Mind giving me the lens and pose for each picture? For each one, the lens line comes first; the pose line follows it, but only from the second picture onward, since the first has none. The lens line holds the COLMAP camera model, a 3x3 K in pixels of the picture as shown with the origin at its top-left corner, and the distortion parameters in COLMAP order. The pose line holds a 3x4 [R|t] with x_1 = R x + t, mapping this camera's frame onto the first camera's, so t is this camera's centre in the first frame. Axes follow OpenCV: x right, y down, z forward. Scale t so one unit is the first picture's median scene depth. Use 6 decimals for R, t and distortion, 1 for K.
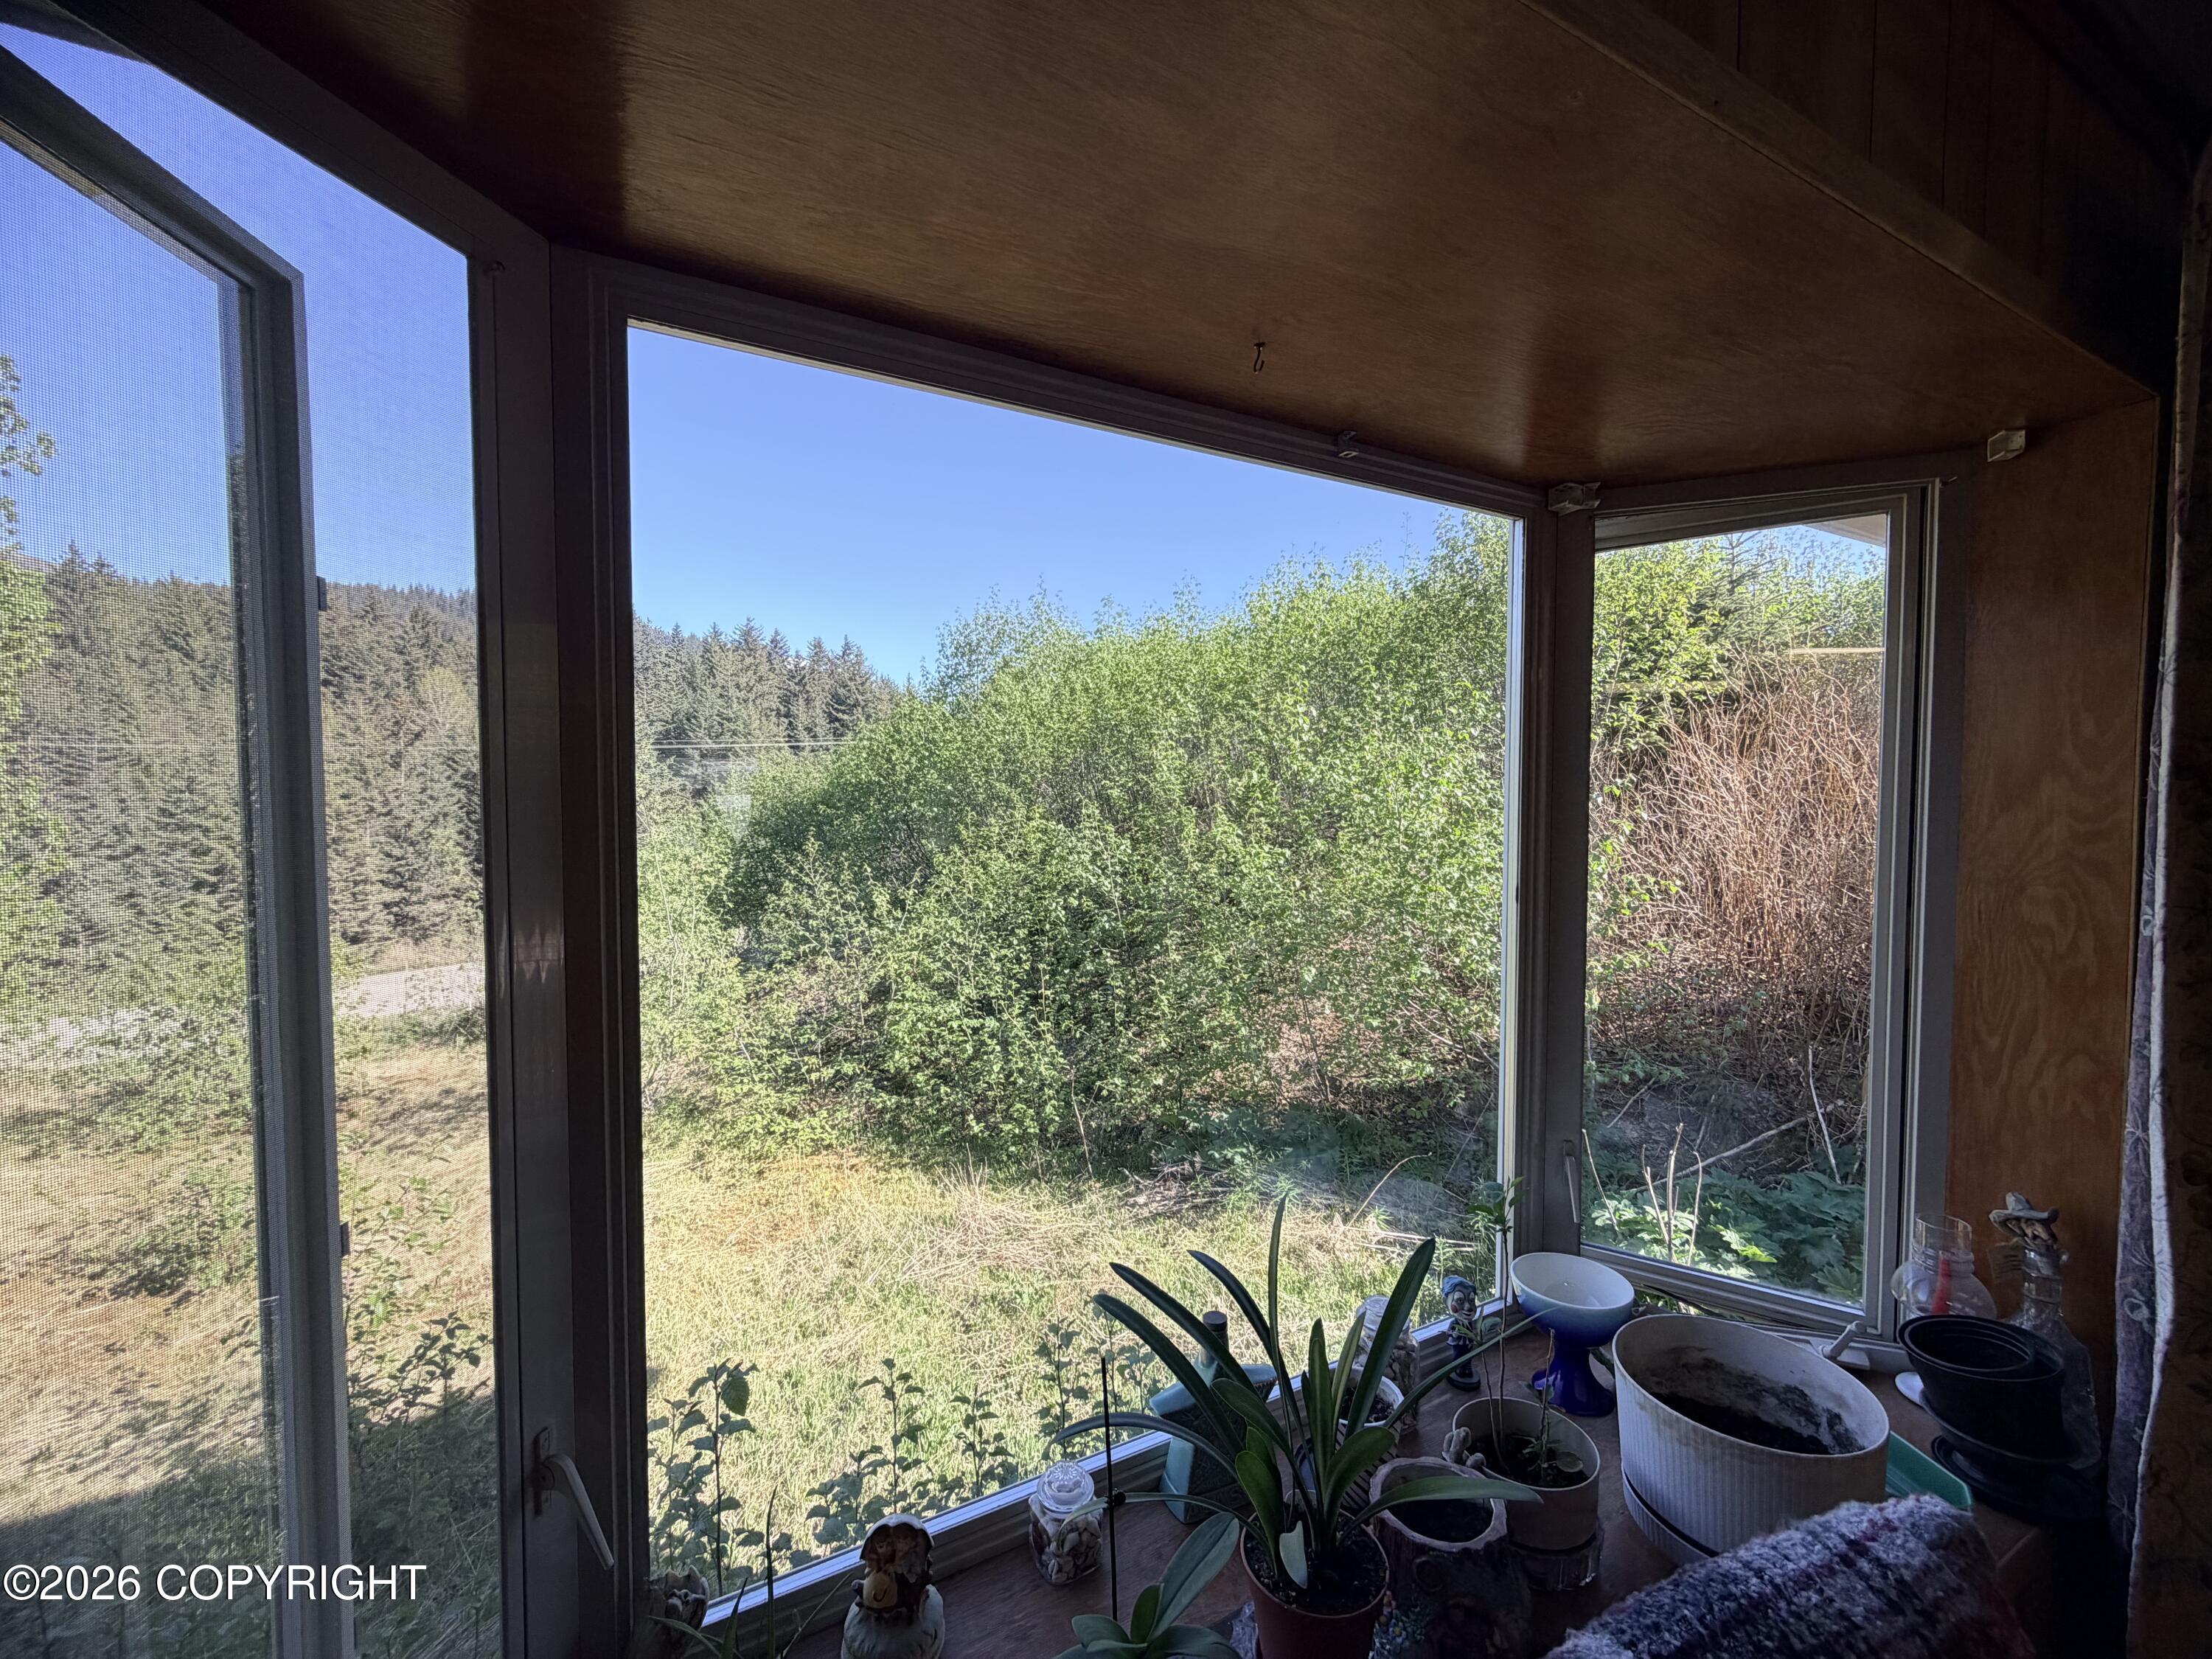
lens RADIAL K [[875.8, 0, 1098.3], [0, 875.8, 831.4], [0, 0, 1]] dist [-0.000559, 0.000342]
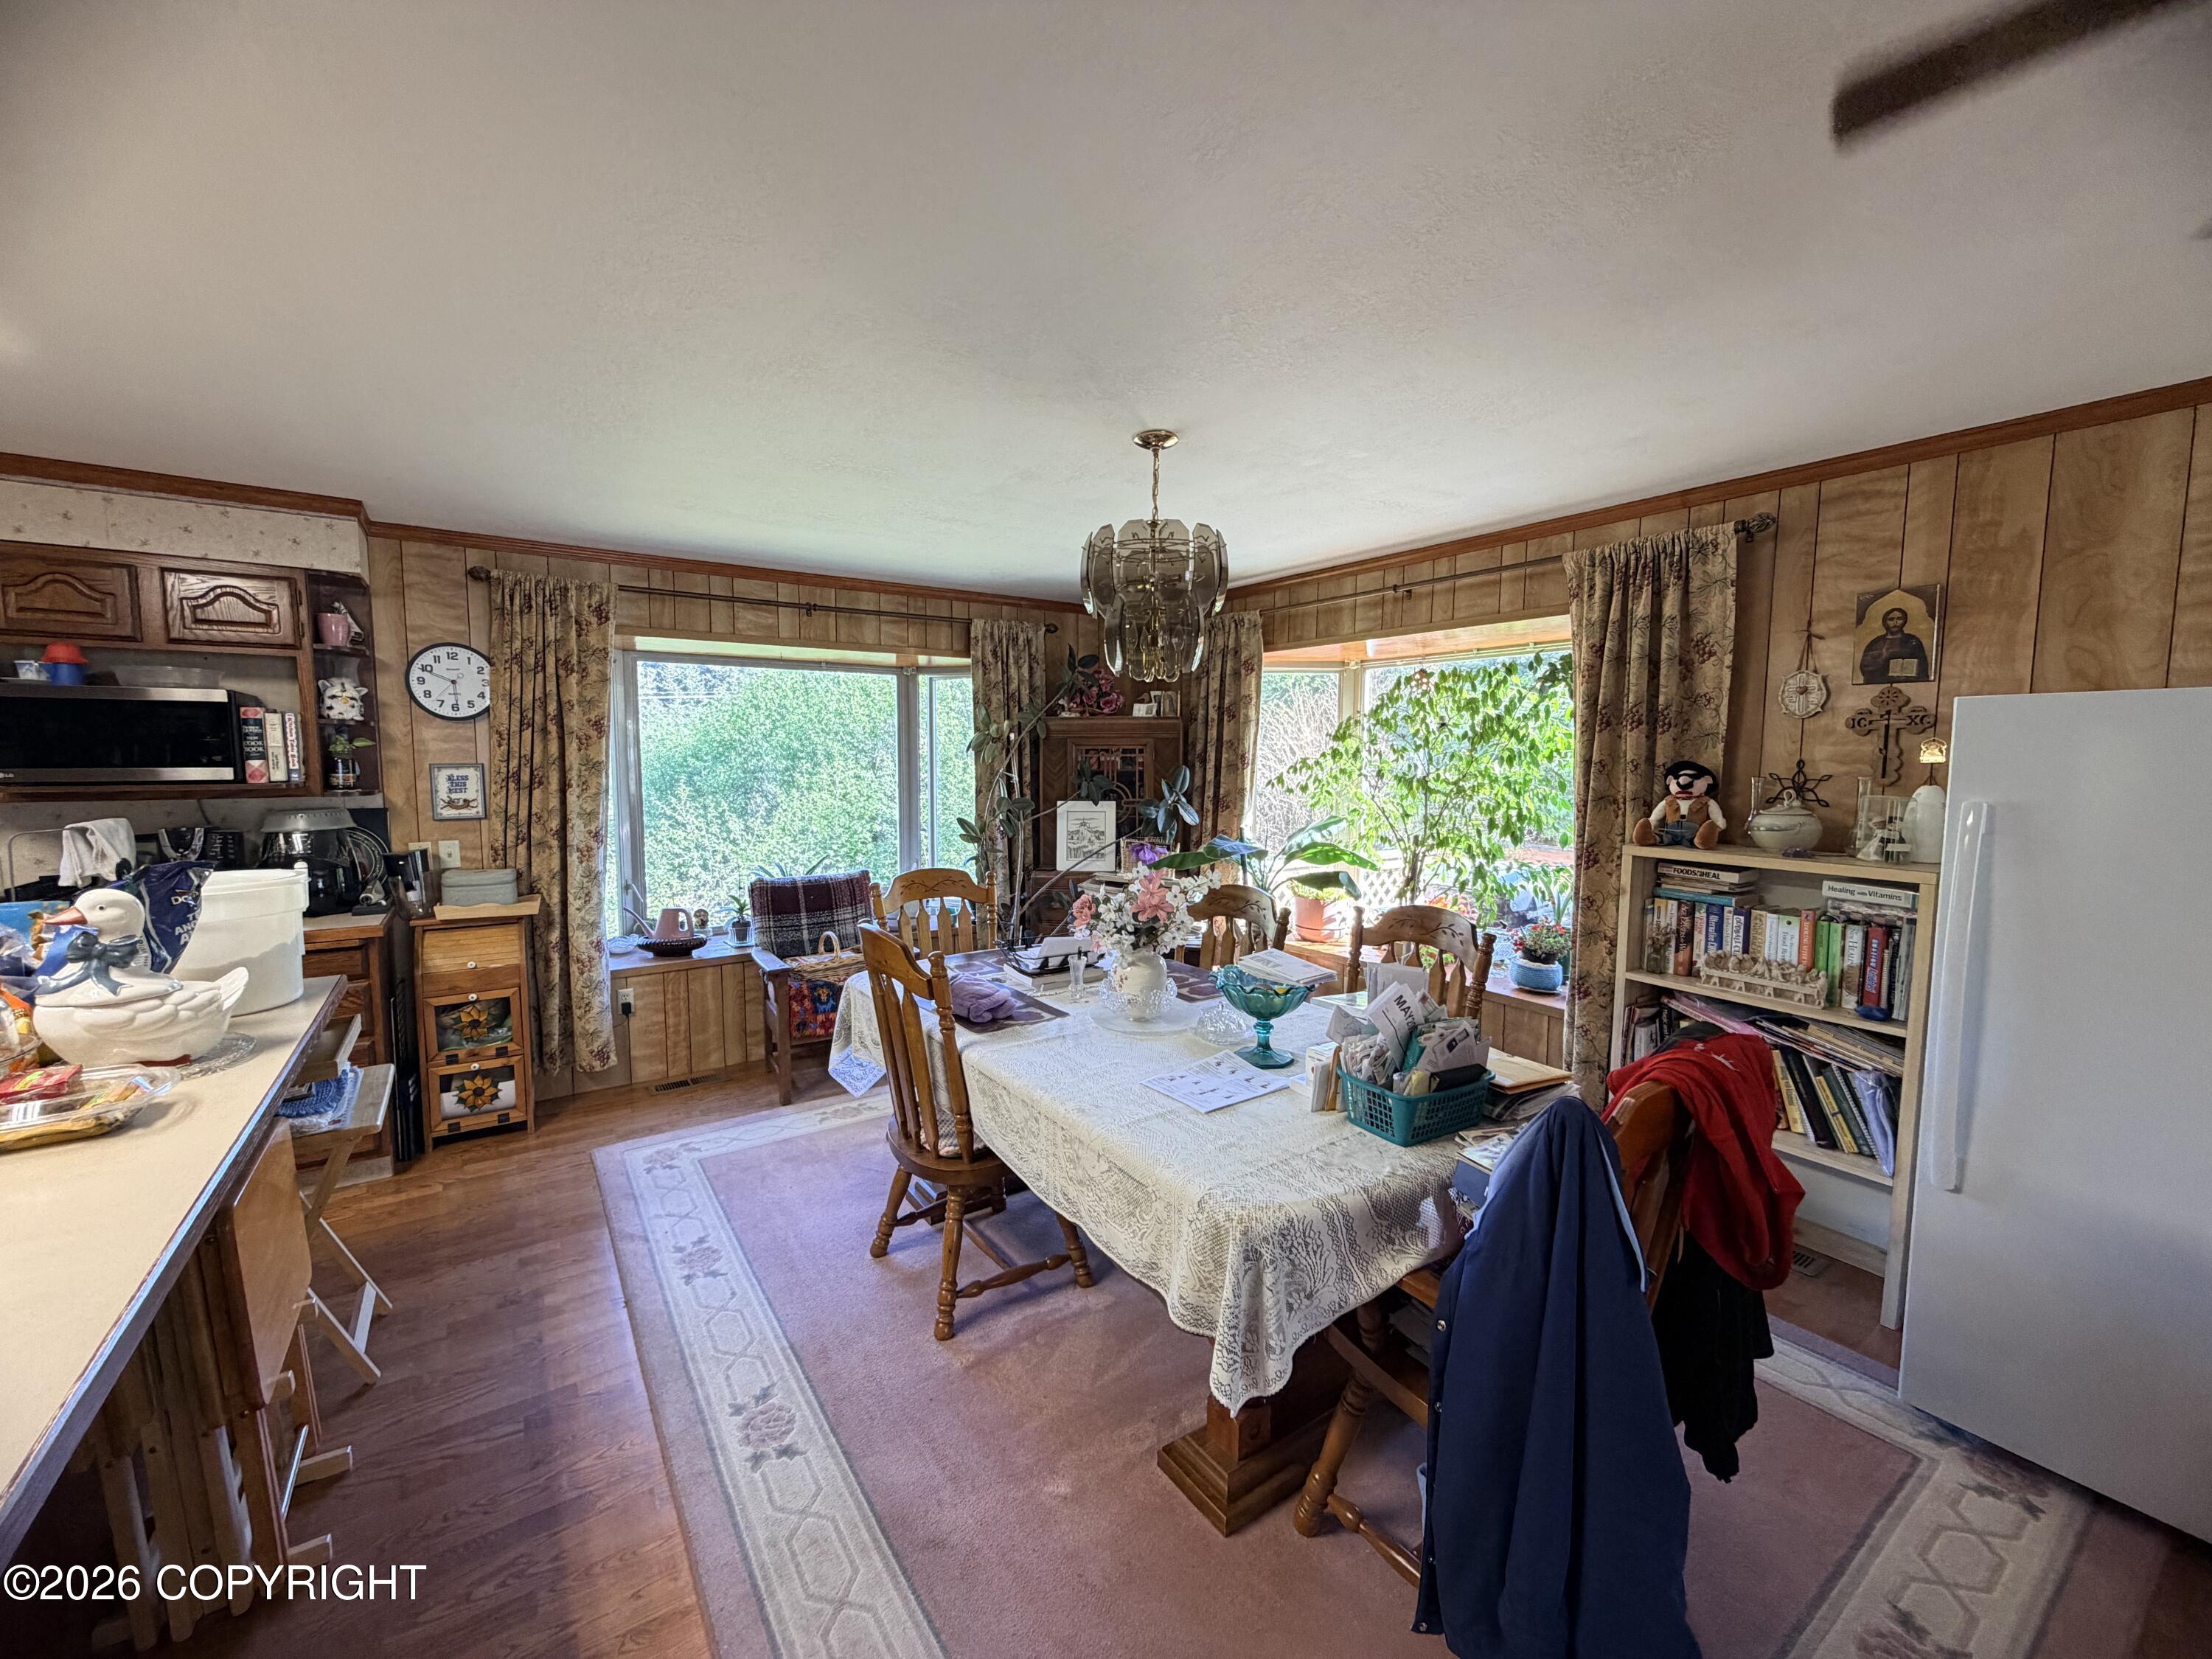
lens RADIAL K [[875.8, 0, 1094.7], [0, 875.8, 828.9], [0, 0, 1]] dist [-0.000559, 0.000342]
pose [[0.992663, -0.005175, 0.120801, 0.136469], [-0.000738, 0.998806, 0.048854, 0.011696], [-0.120909, -0.048585, 0.991474, -0.408138]]
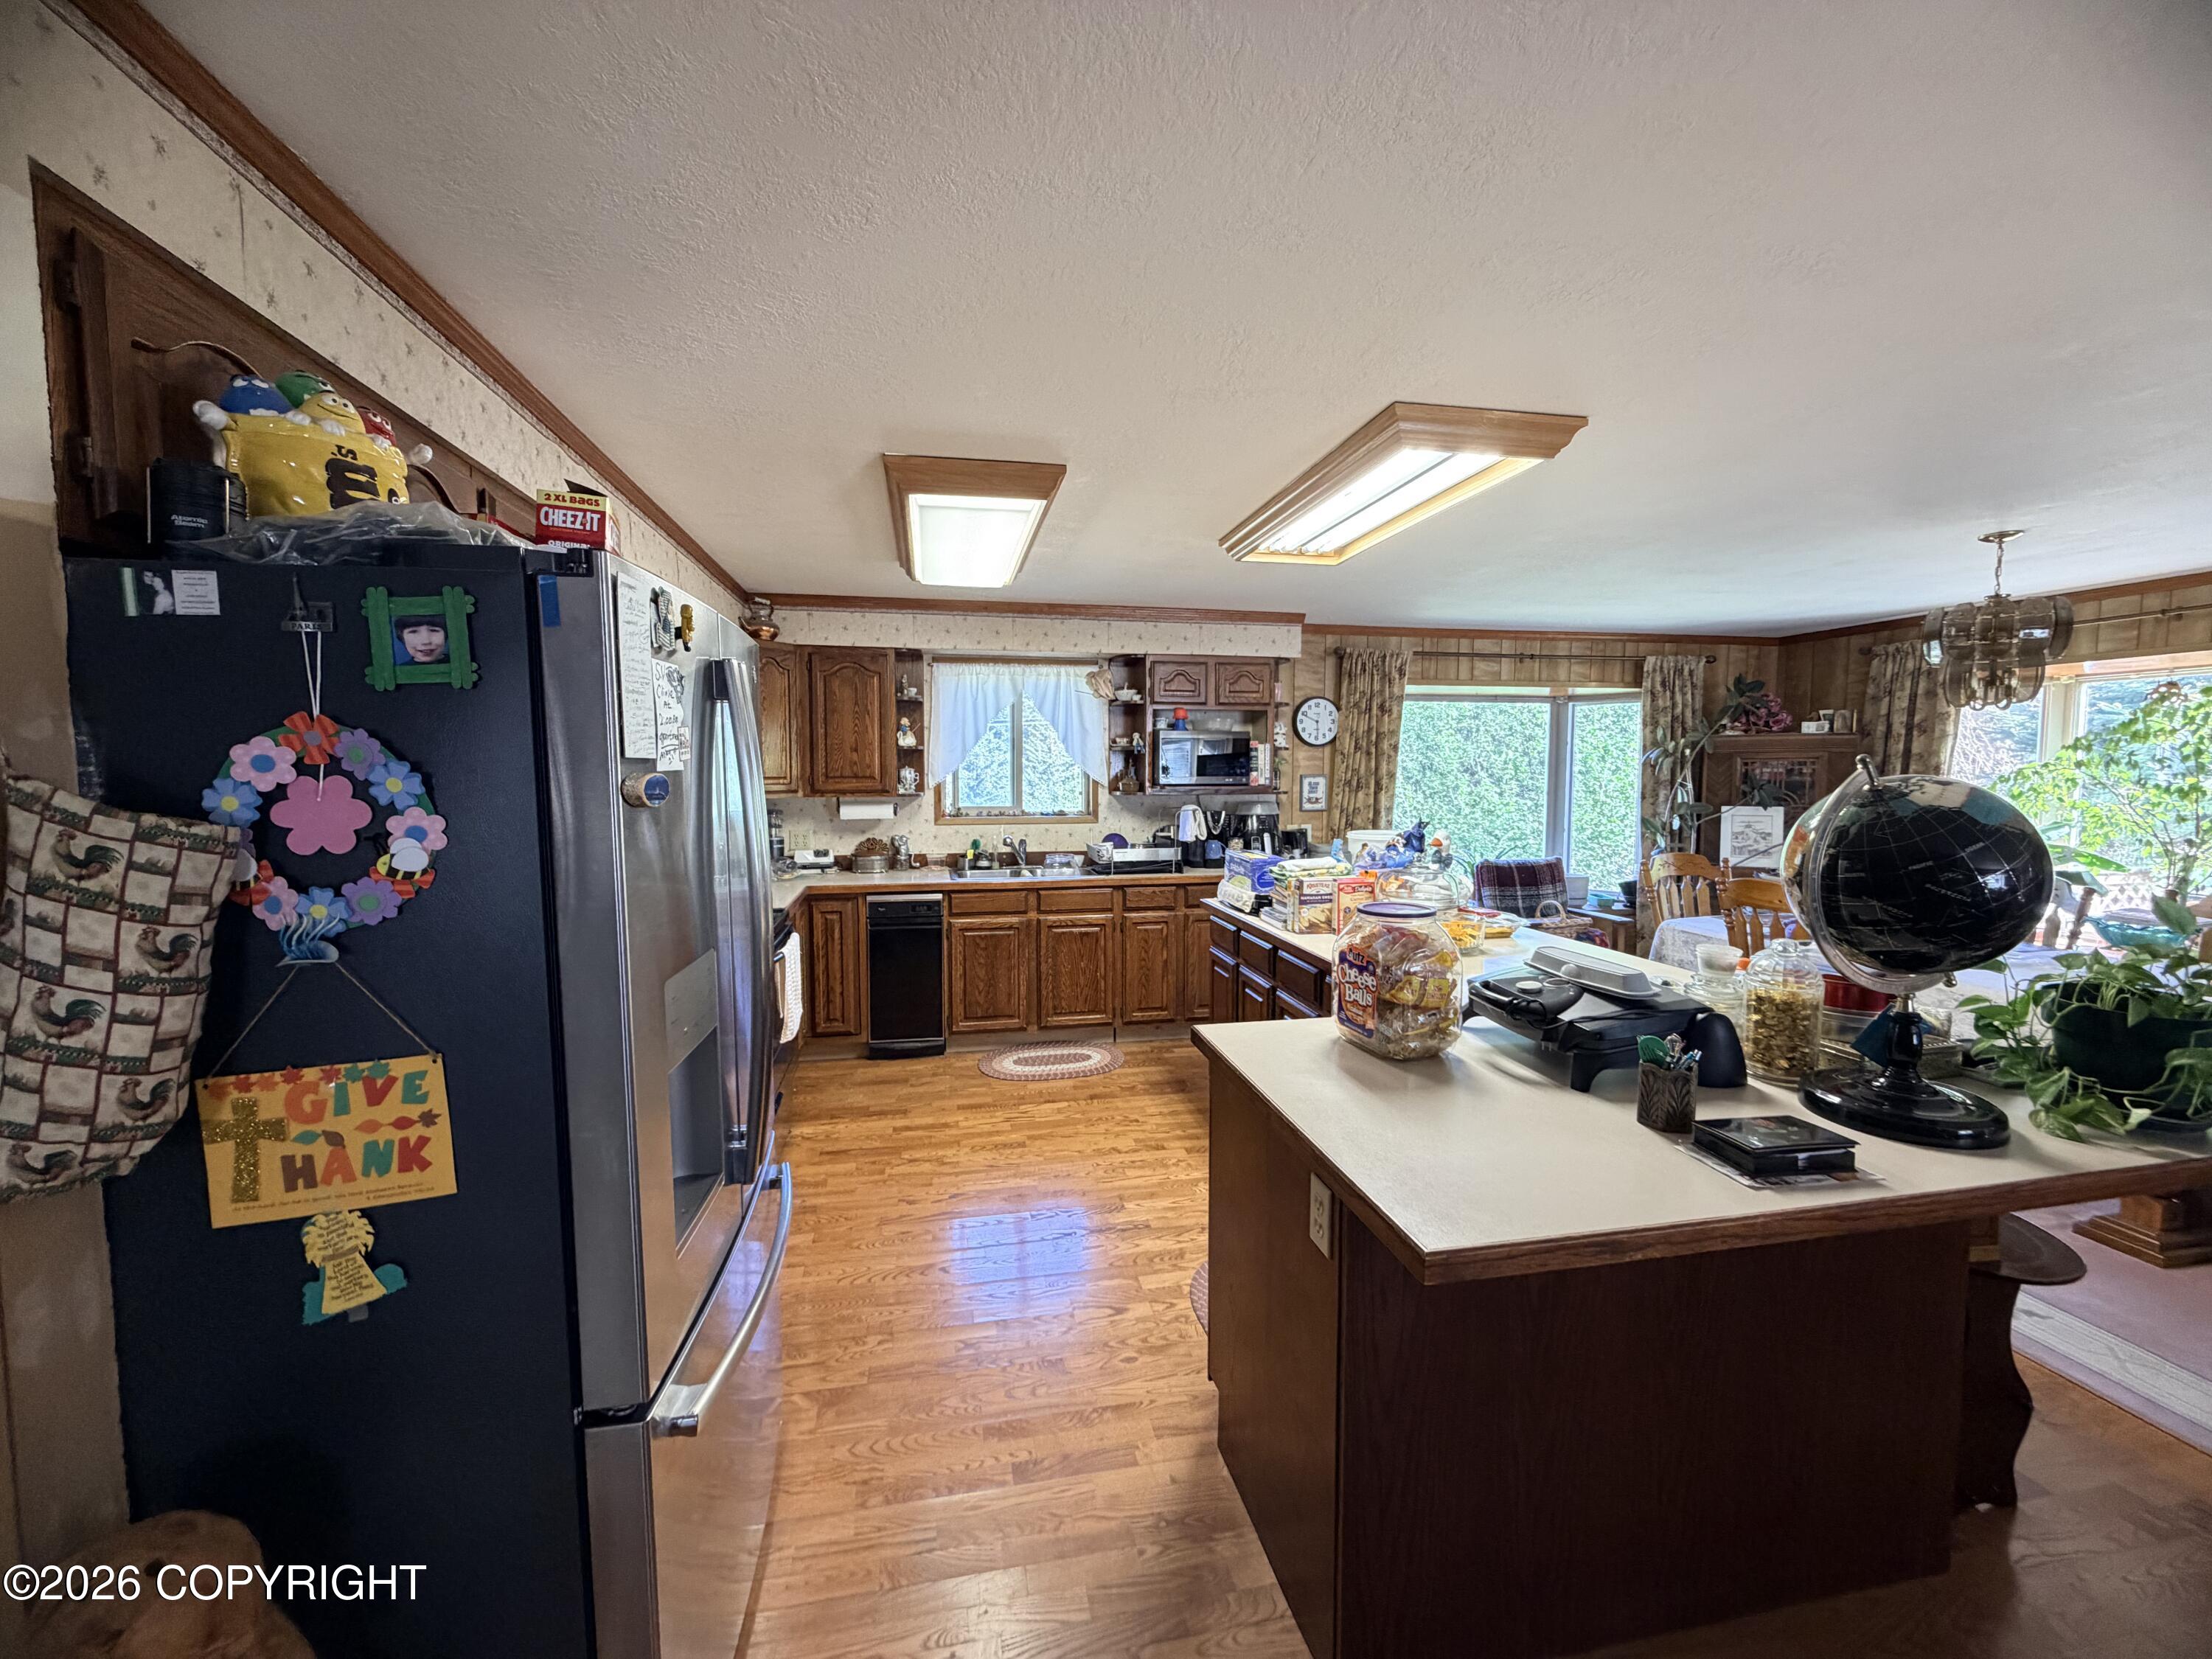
lens RADIAL K [[875.8, 0, 1099.8], [0, 875.8, 827.2], [0, 0, 1]] dist [-0.000559, 0.000342]
pose [[0.958204, 0.019304, -0.285433, -0.061058], [-0.010461, 0.999418, 0.032474, 0.019920], [0.285893, -0.028131, 0.957848, -0.597340]]
